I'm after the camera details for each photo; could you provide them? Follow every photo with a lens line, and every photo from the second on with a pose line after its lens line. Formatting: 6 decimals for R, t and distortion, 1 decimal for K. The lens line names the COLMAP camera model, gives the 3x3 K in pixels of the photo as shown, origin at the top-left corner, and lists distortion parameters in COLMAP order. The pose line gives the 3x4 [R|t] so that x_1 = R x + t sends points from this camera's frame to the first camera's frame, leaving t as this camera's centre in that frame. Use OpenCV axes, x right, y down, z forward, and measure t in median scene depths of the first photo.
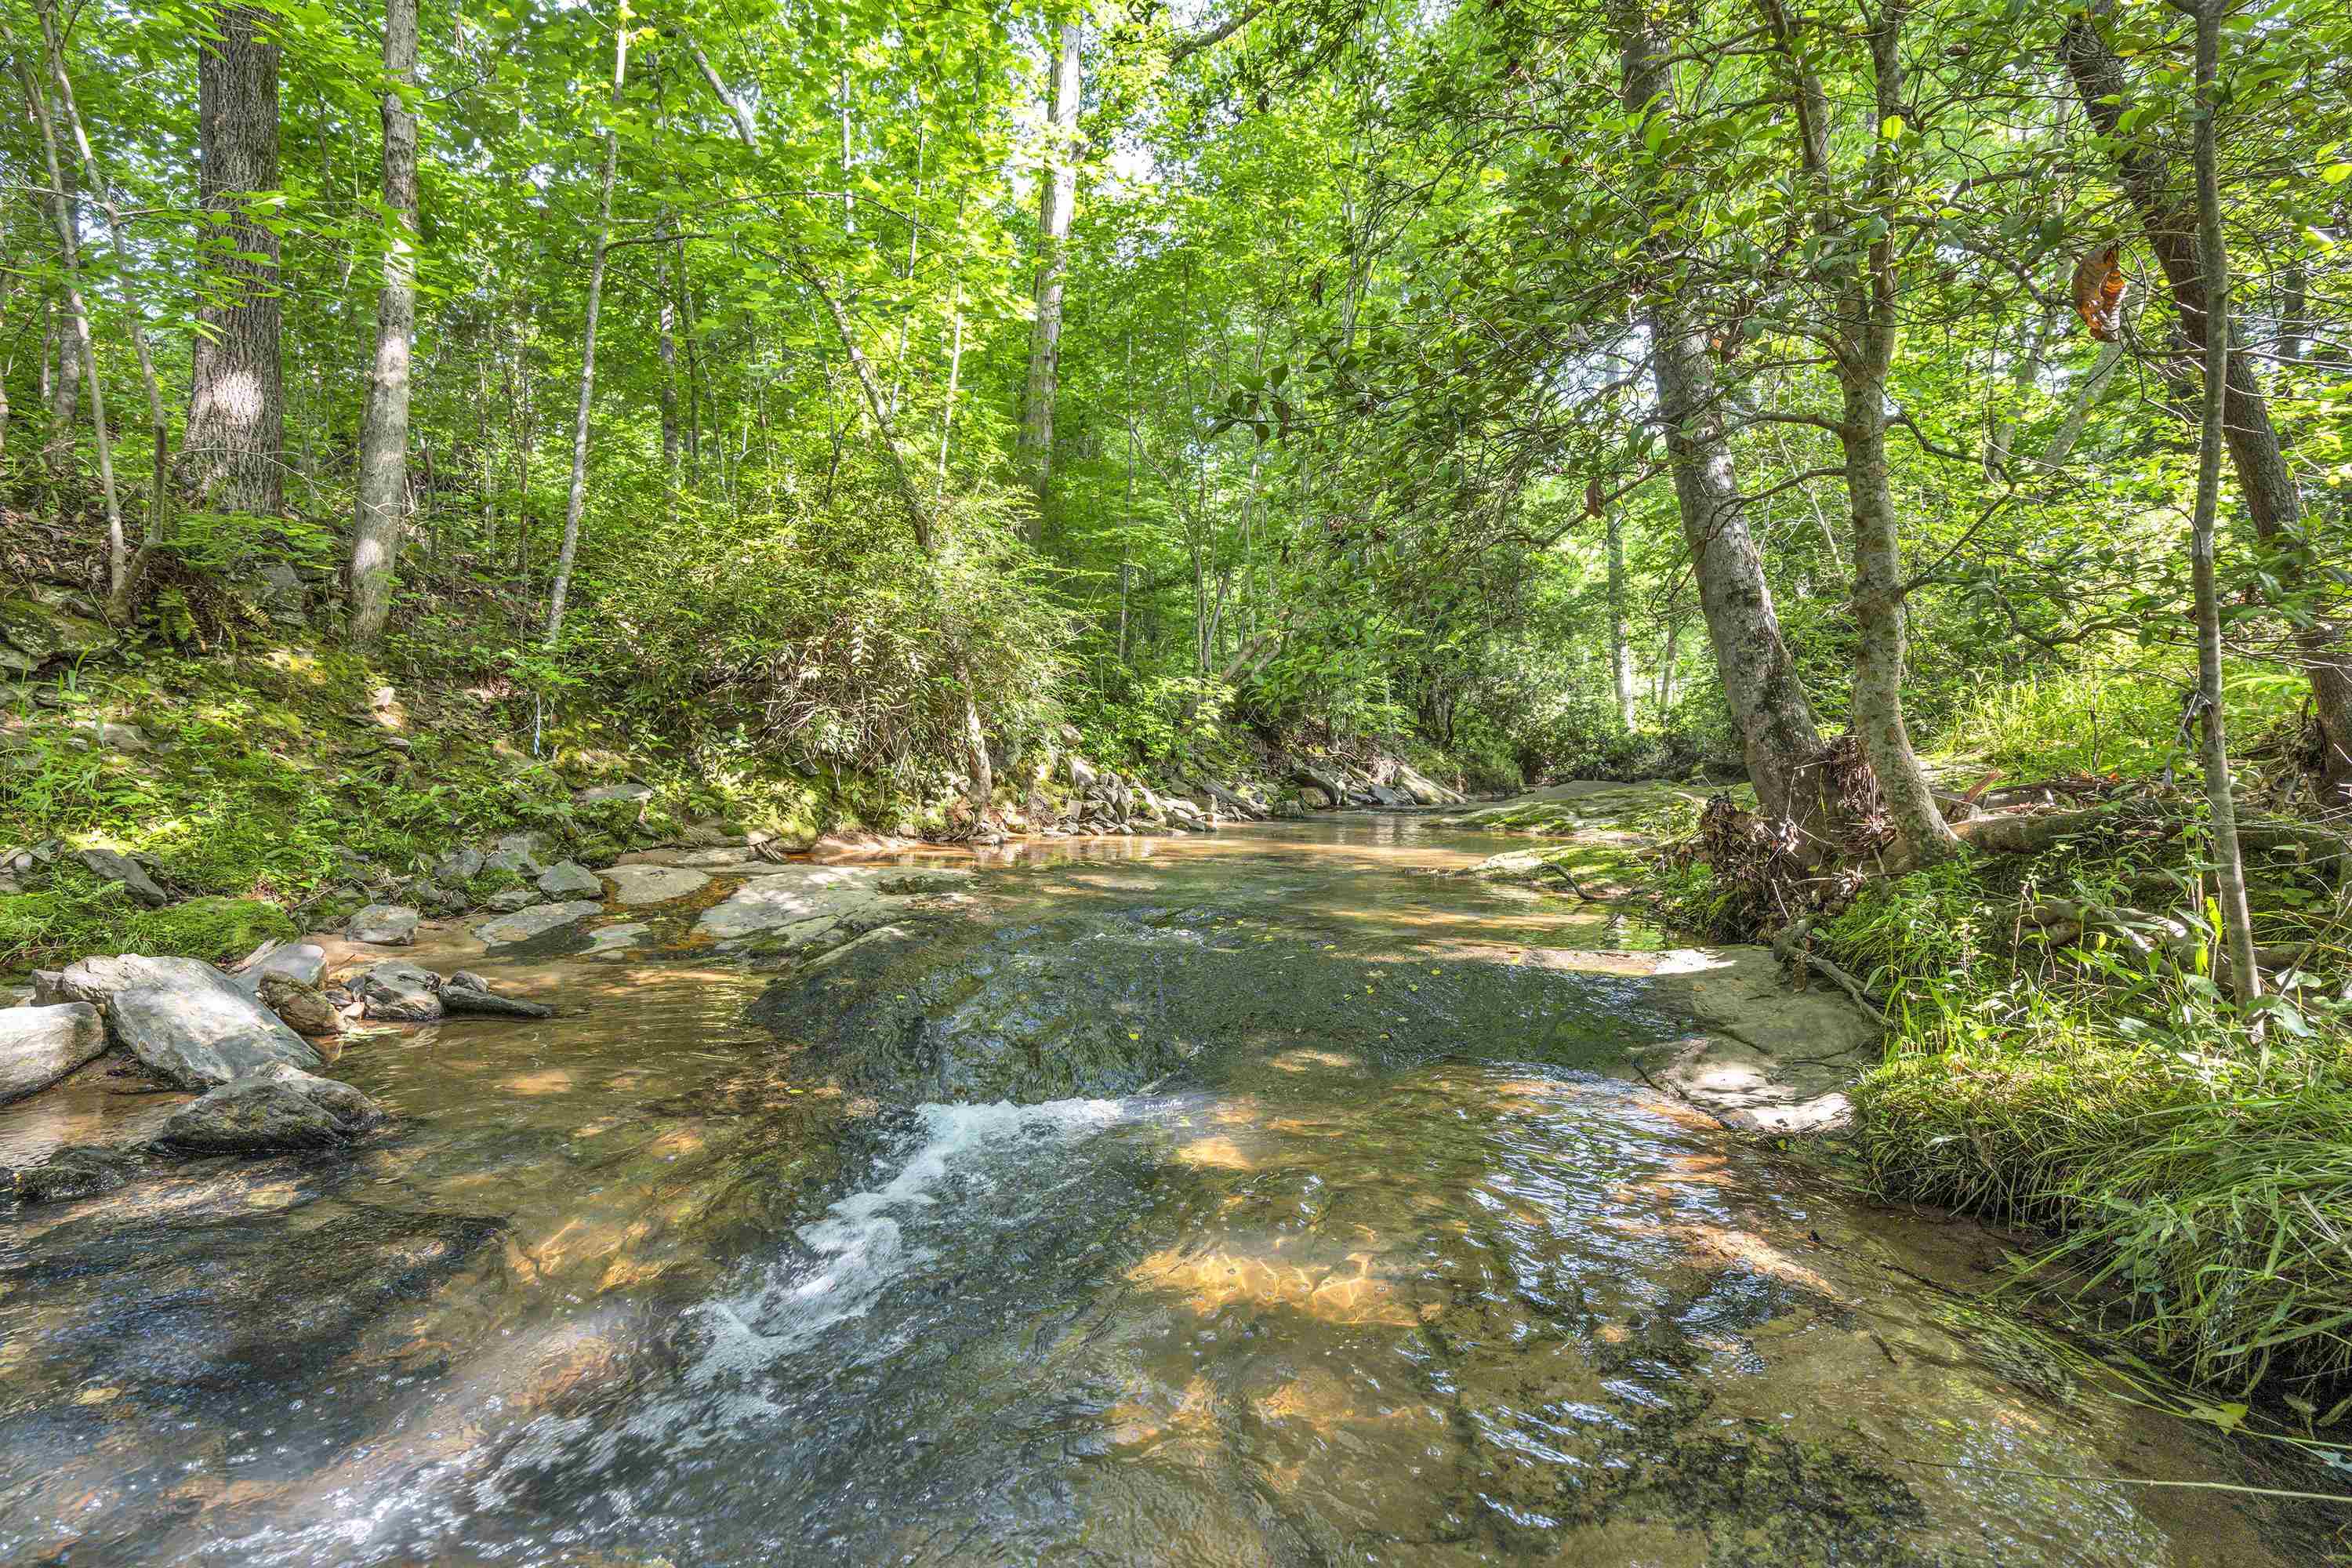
lens RADIAL K [[1057.1, 0, 1176.0], [0, 1057.1, 784.0], [0, 0, 1]] dist [-0.000084, -0.000064]
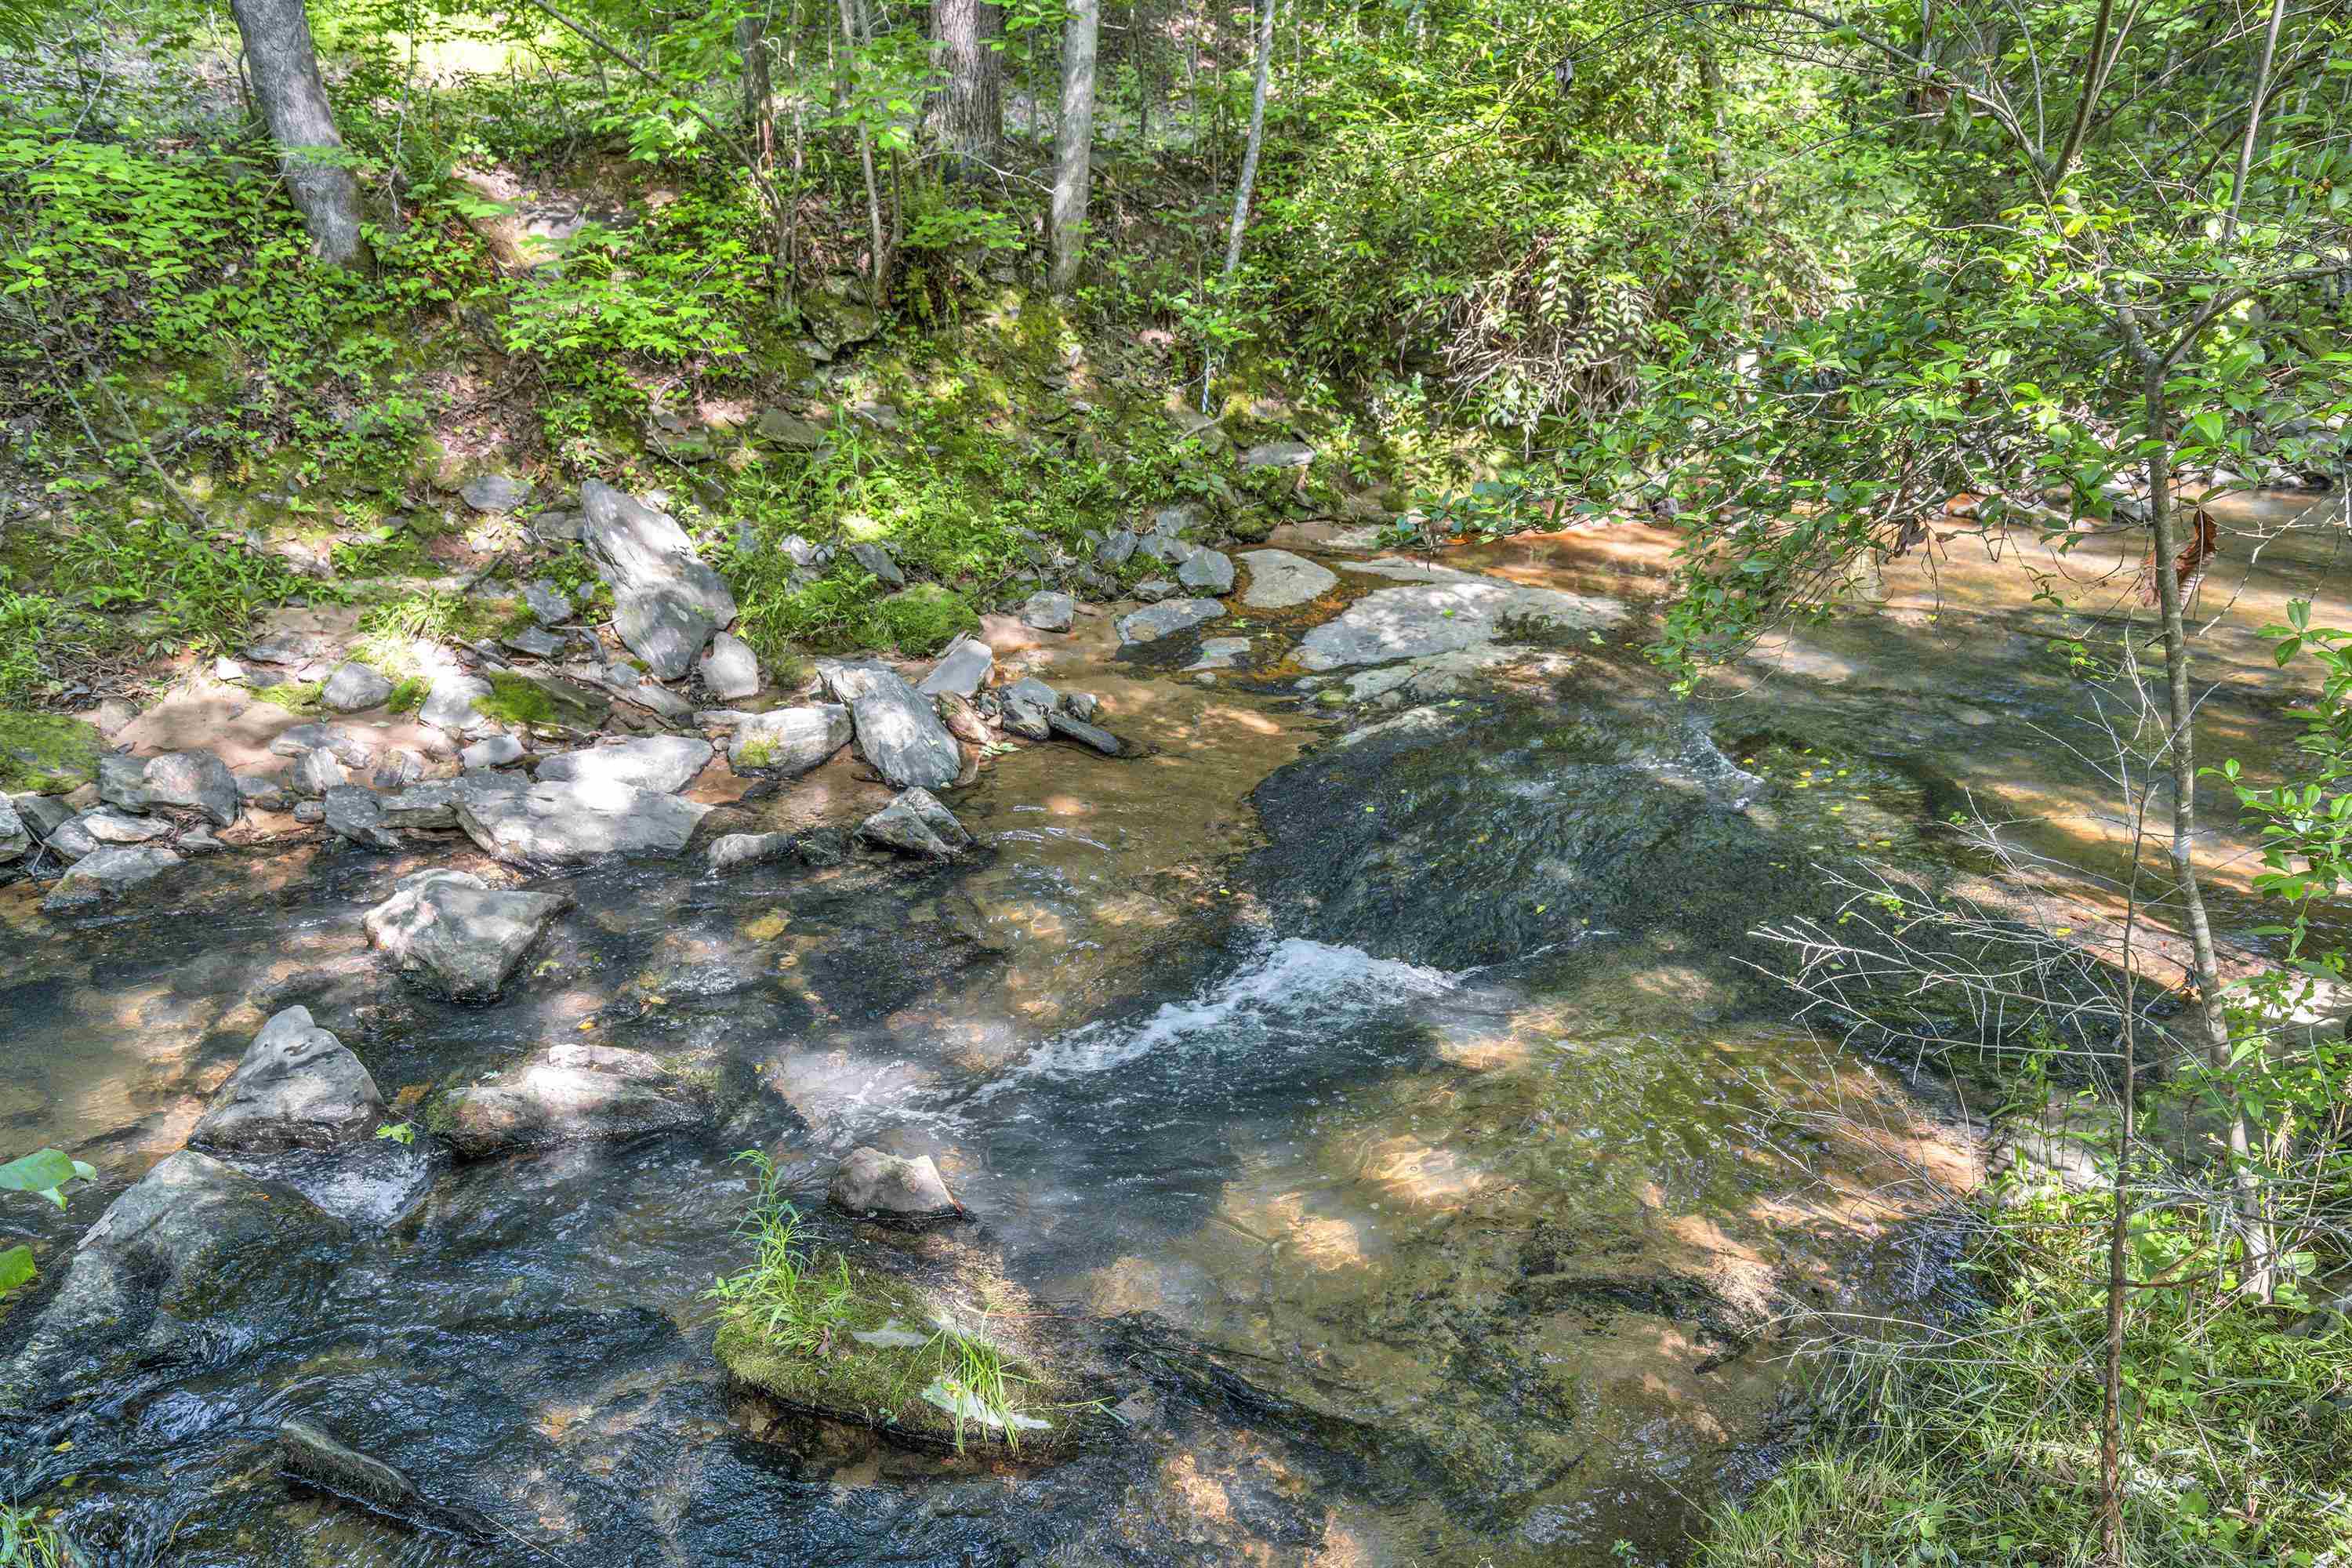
lens RADIAL K [[1668.2, 0, 1176.0], [0, 1668.2, 784.0], [0, 0, 1]] dist [0.002114, 0.000037]
pose [[0.783355, 0.224838, -0.579485, 0.377614], [-0.021726, 0.941620, 0.335976, -0.259515], [0.621195, -0.250598, 0.742508, -0.246855]]
